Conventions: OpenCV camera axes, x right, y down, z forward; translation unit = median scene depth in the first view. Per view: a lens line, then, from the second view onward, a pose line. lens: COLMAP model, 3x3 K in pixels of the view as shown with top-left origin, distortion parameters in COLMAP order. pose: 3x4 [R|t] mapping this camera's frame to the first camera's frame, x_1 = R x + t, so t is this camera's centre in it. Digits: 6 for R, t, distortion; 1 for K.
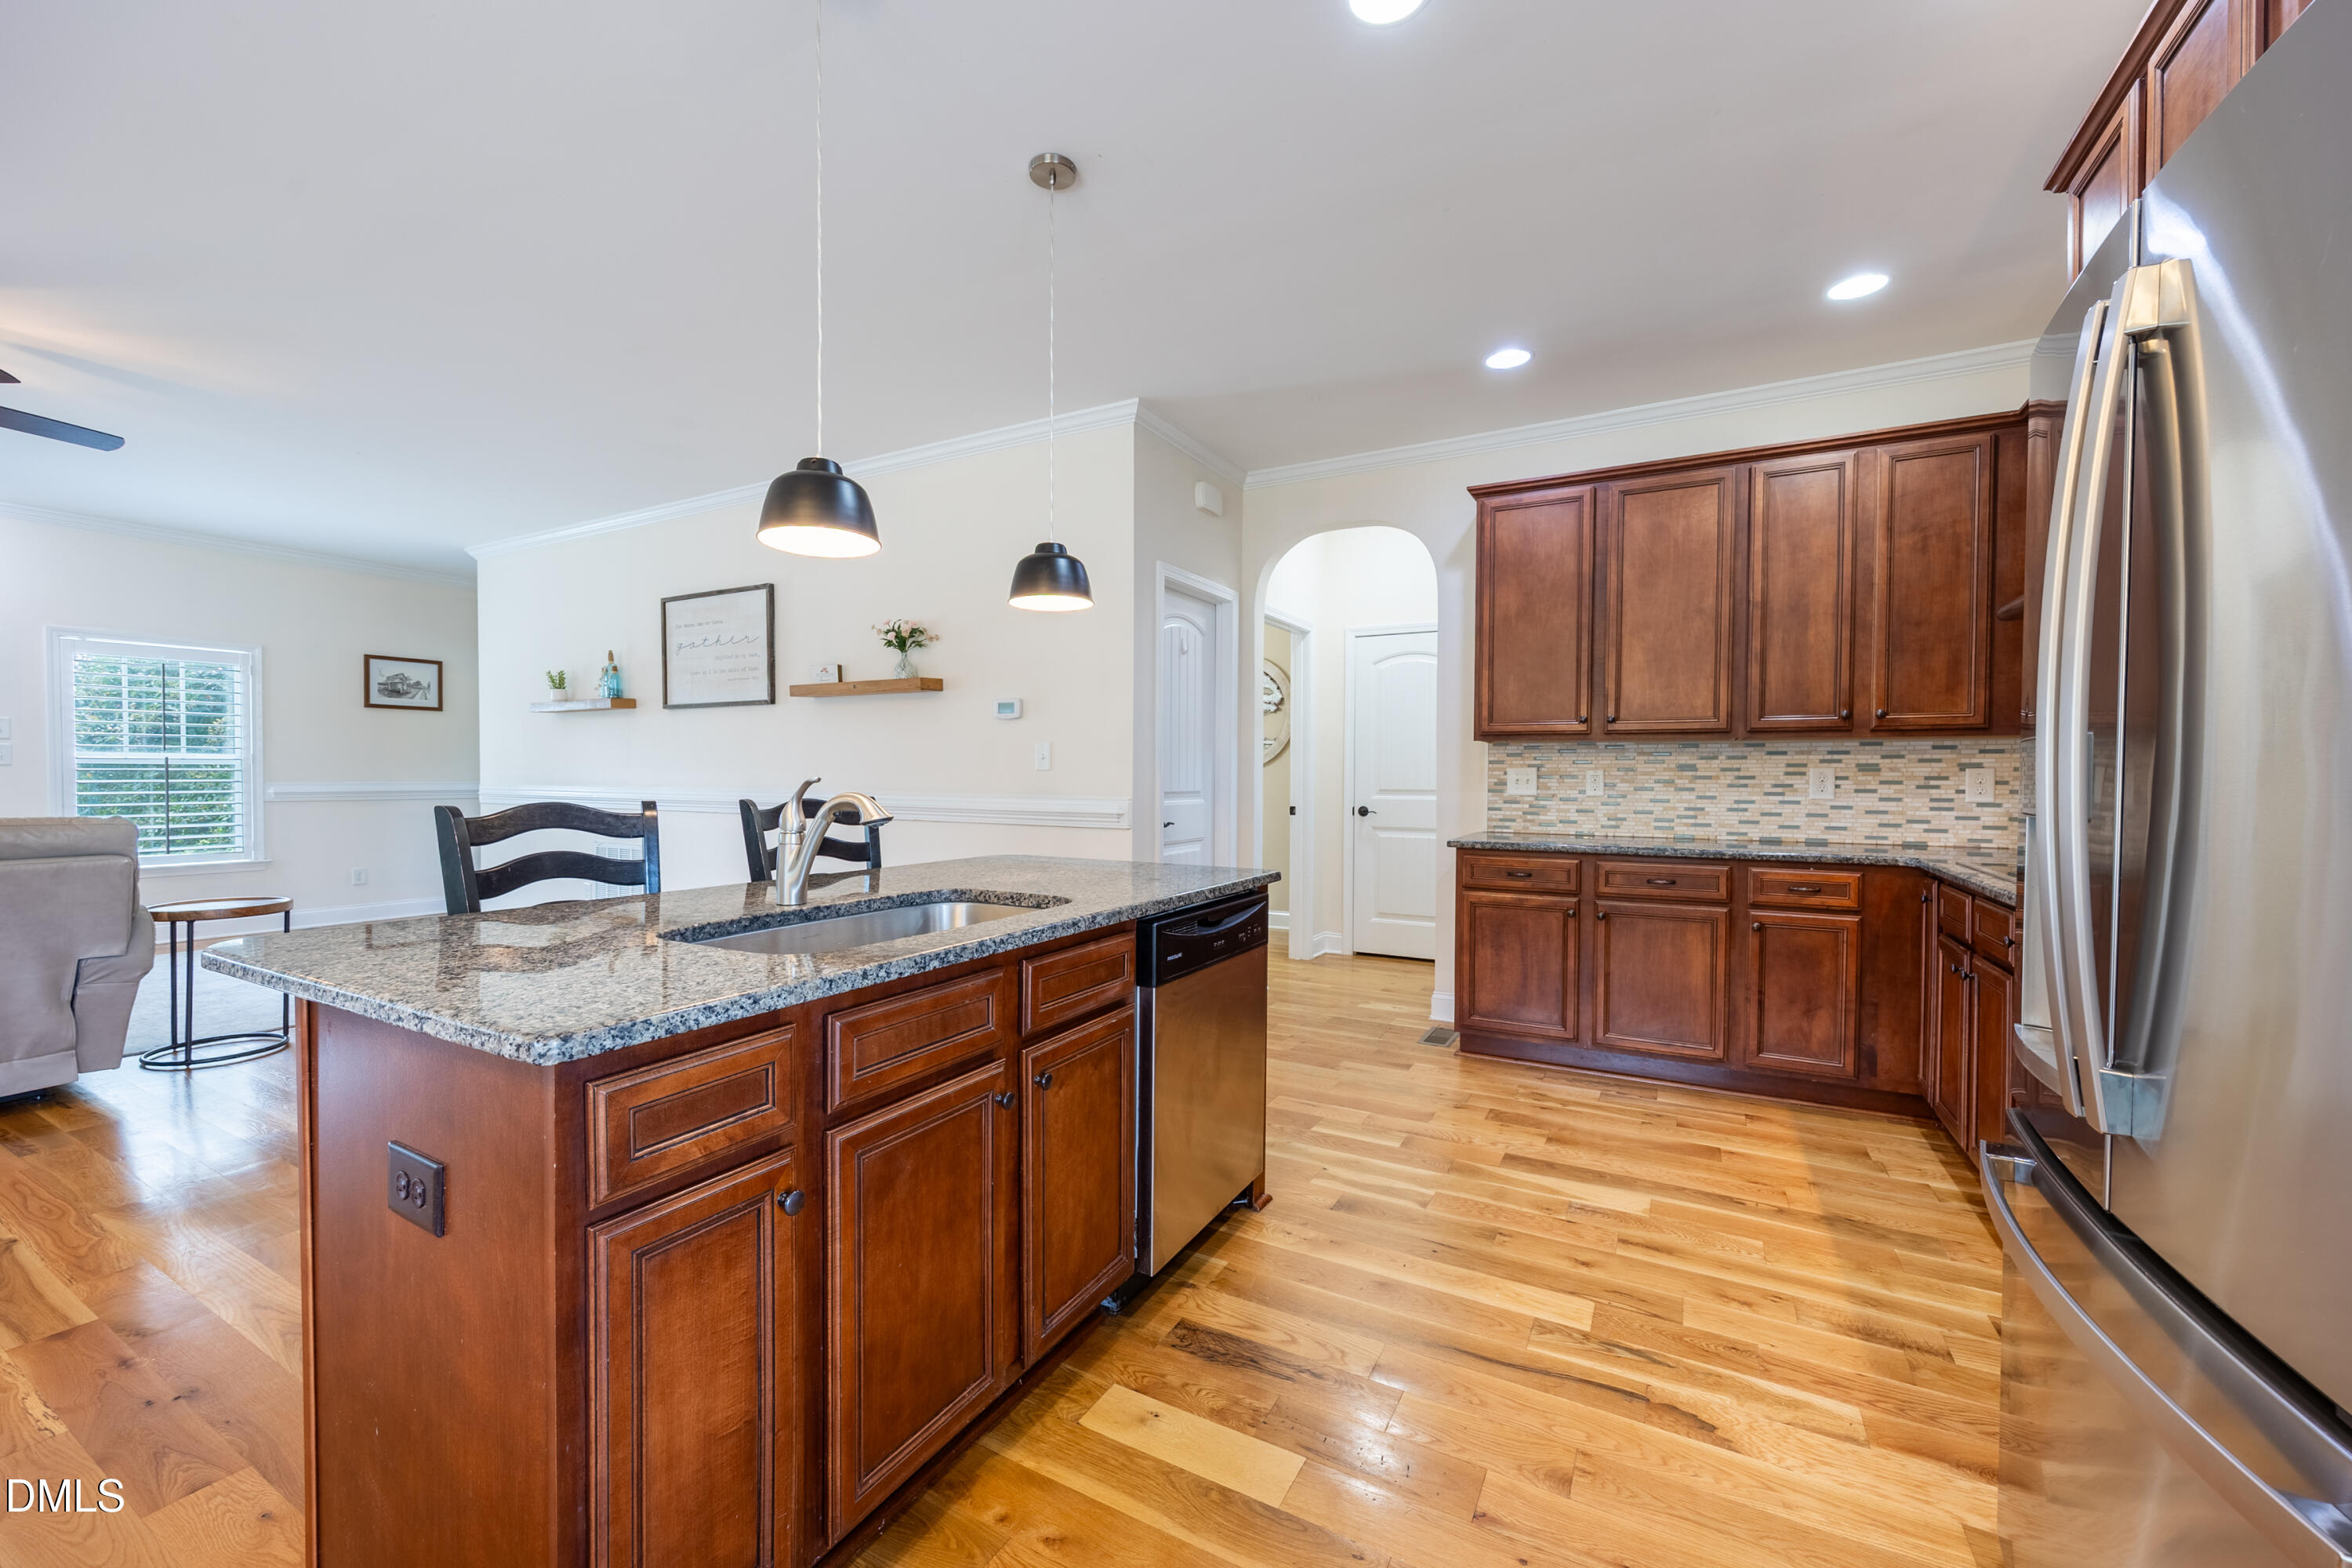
lens RADIAL K [[932.8, 0, 1167.5], [0, 932.8, 787.9], [0, 0, 1]] dist [0.000588, -0.000016]
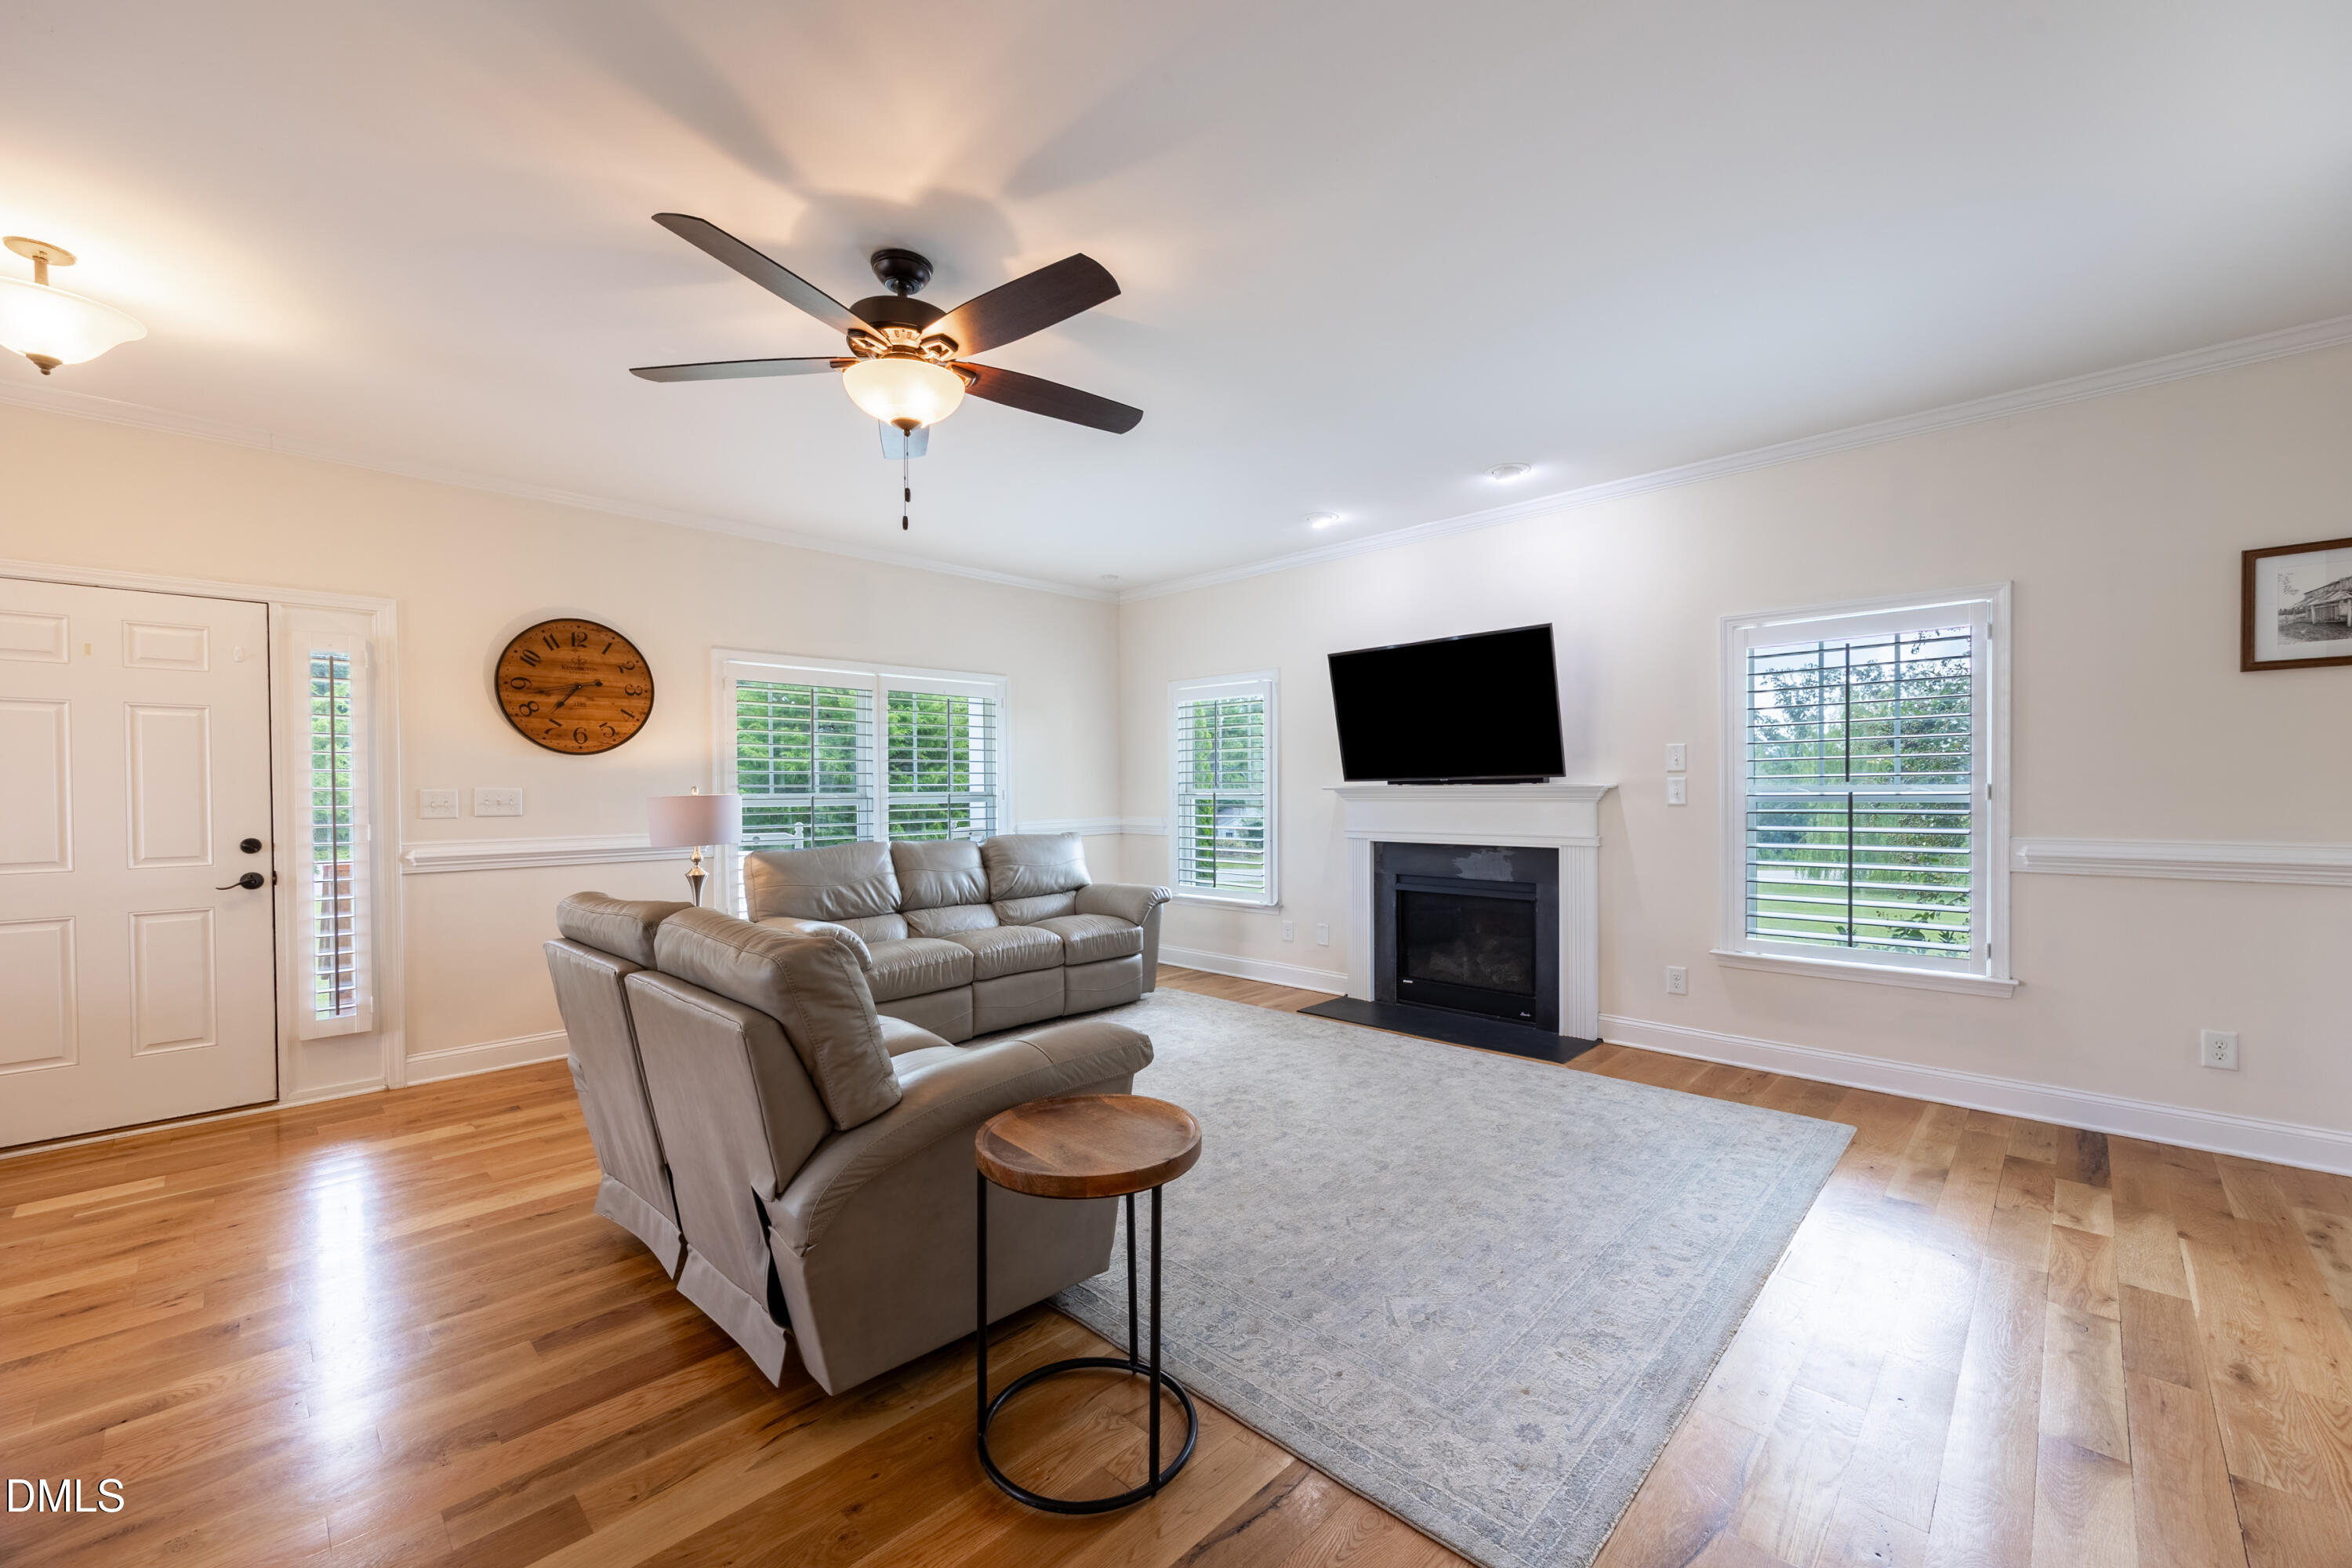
lens RADIAL K [[932.8, 0, 1167.5], [0, 932.8, 787.9], [0, 0, 1]] dist [0.000588, -0.000016]
pose [[-0.260896, -0.000468, -0.965367, -0.550342], [-0.009807, 0.999950, 0.002165, -0.050145], [0.965317, 0.010032, -0.260888, 1.134971]]
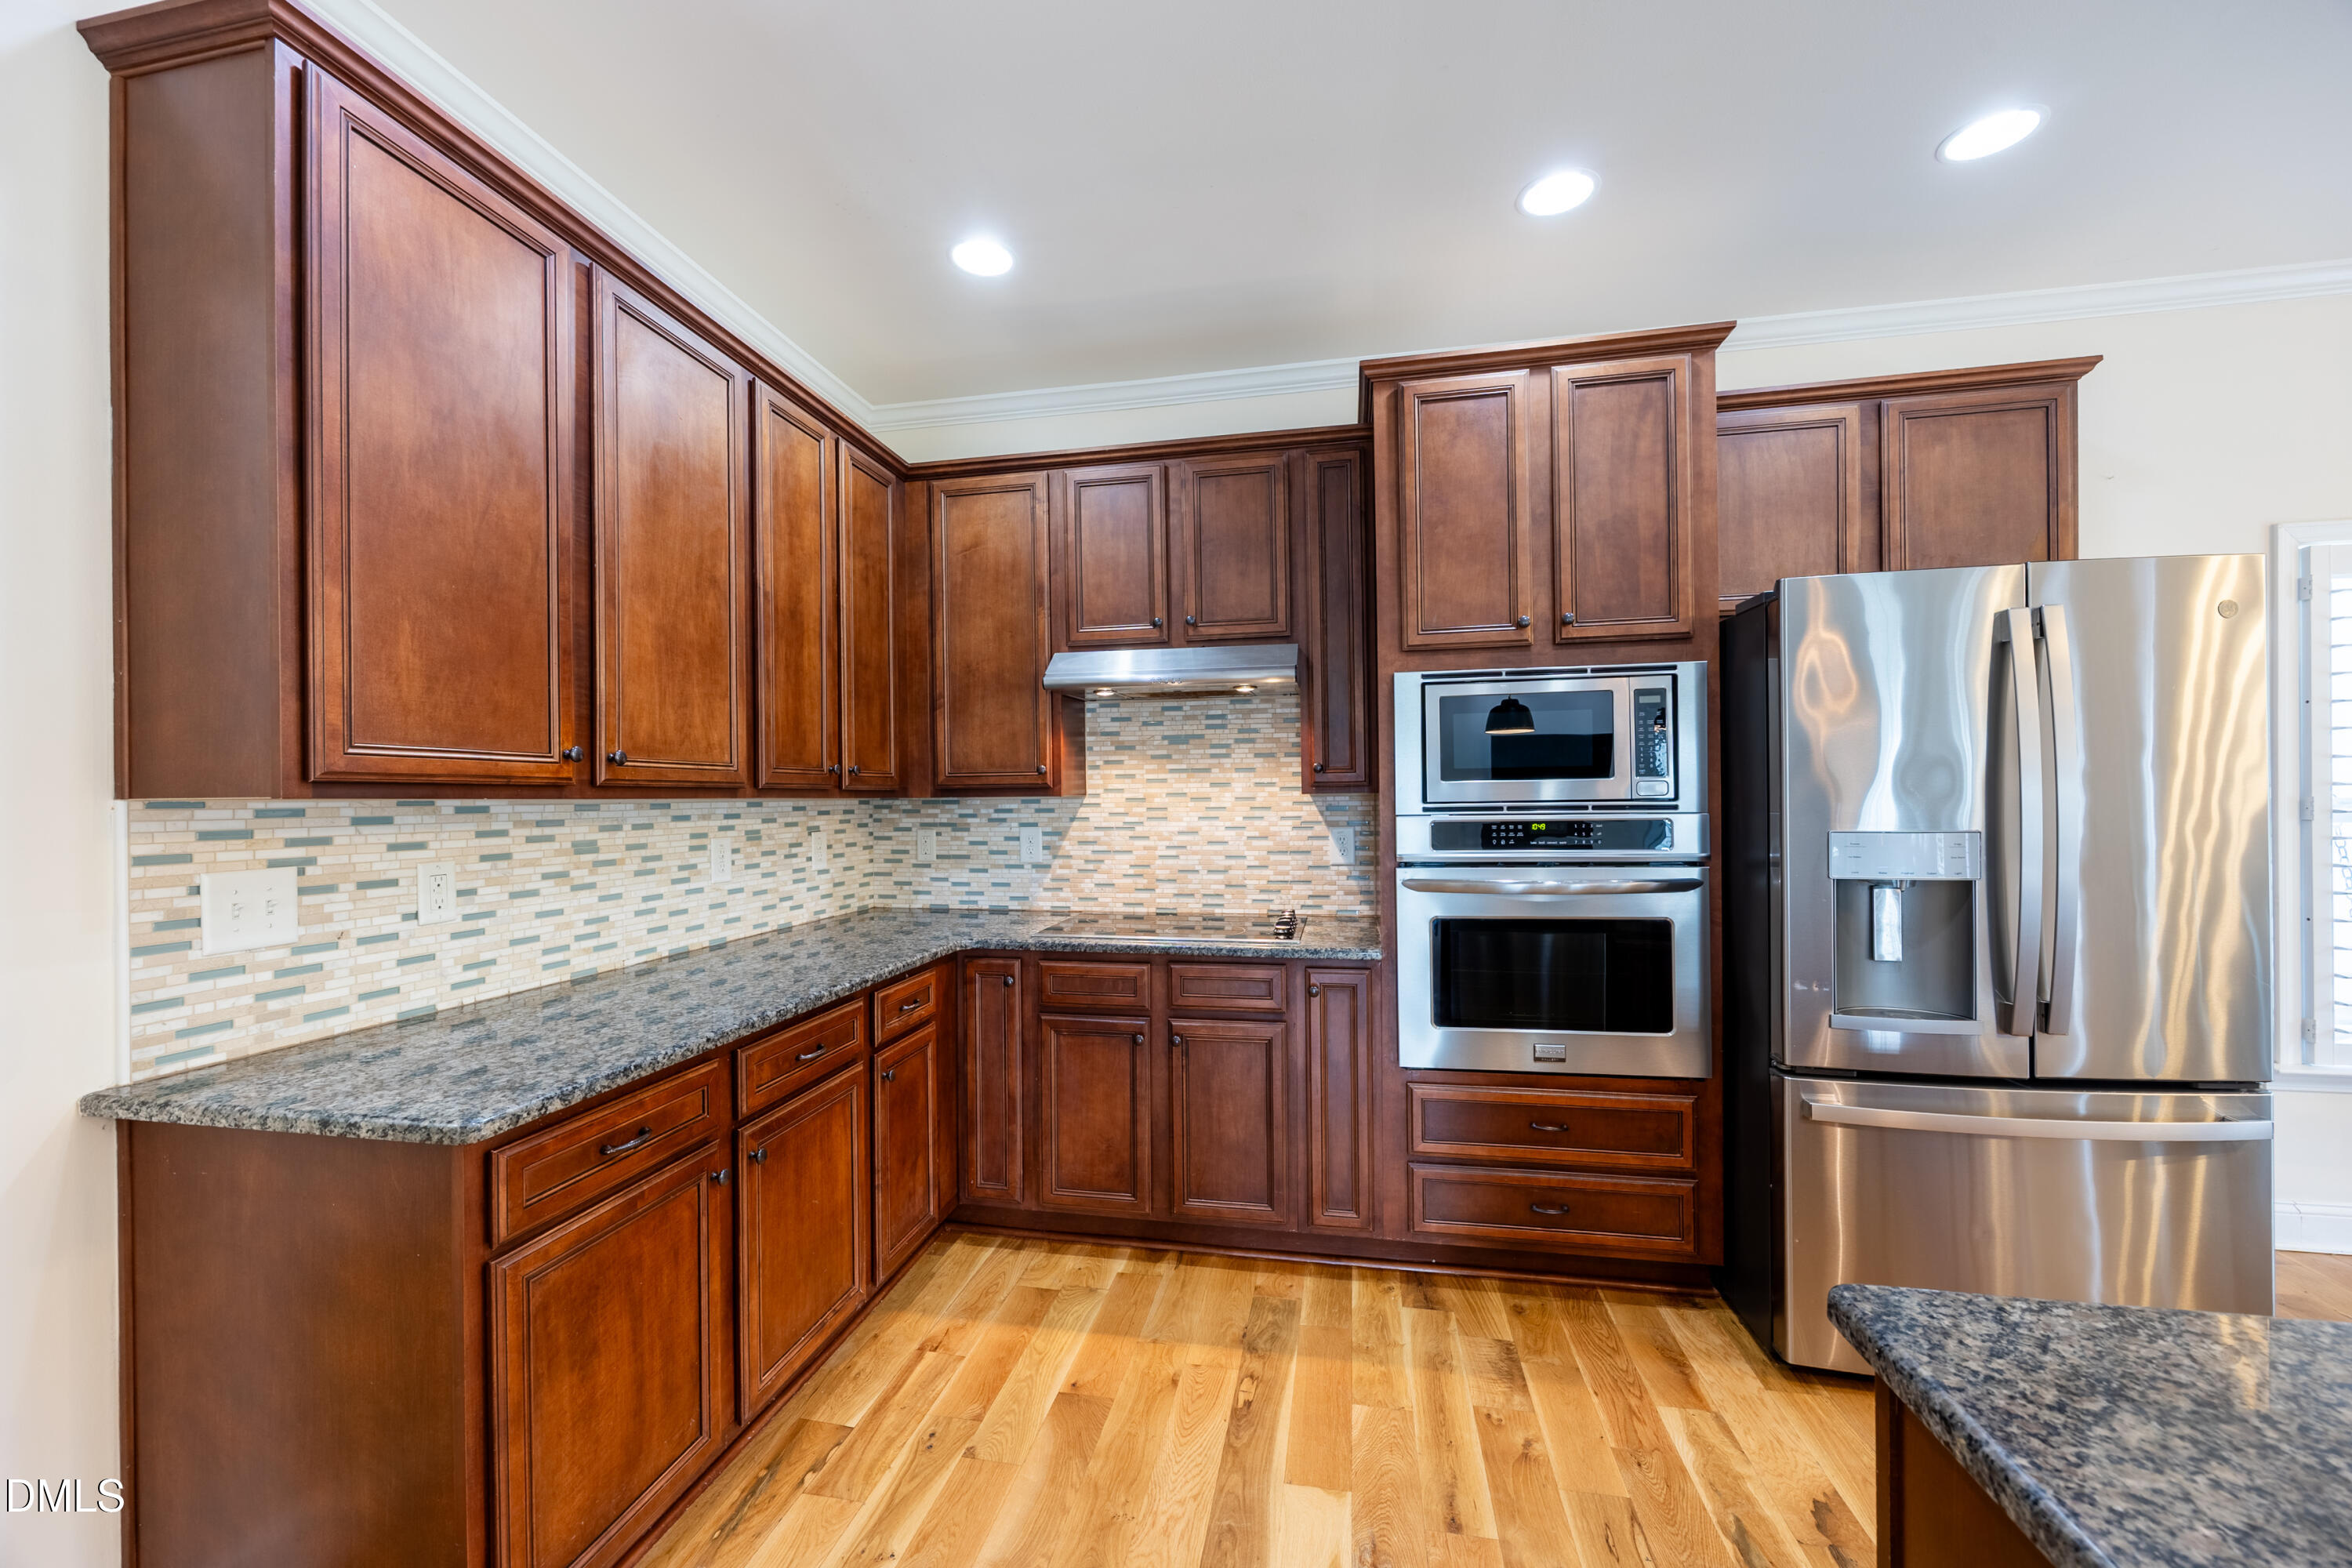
lens RADIAL K [[909.2, 0, 1167.8], [0, 909.2, 795.6], [0, 0, 1]] dist [0.000042, 0.000235]
pose [[-0.308487, -0.001492, 0.951227, -0.060413], [0.020043, 0.999767, 0.008069, -0.049654], [-0.951017, 0.021555, -0.308385, 0.838498]]
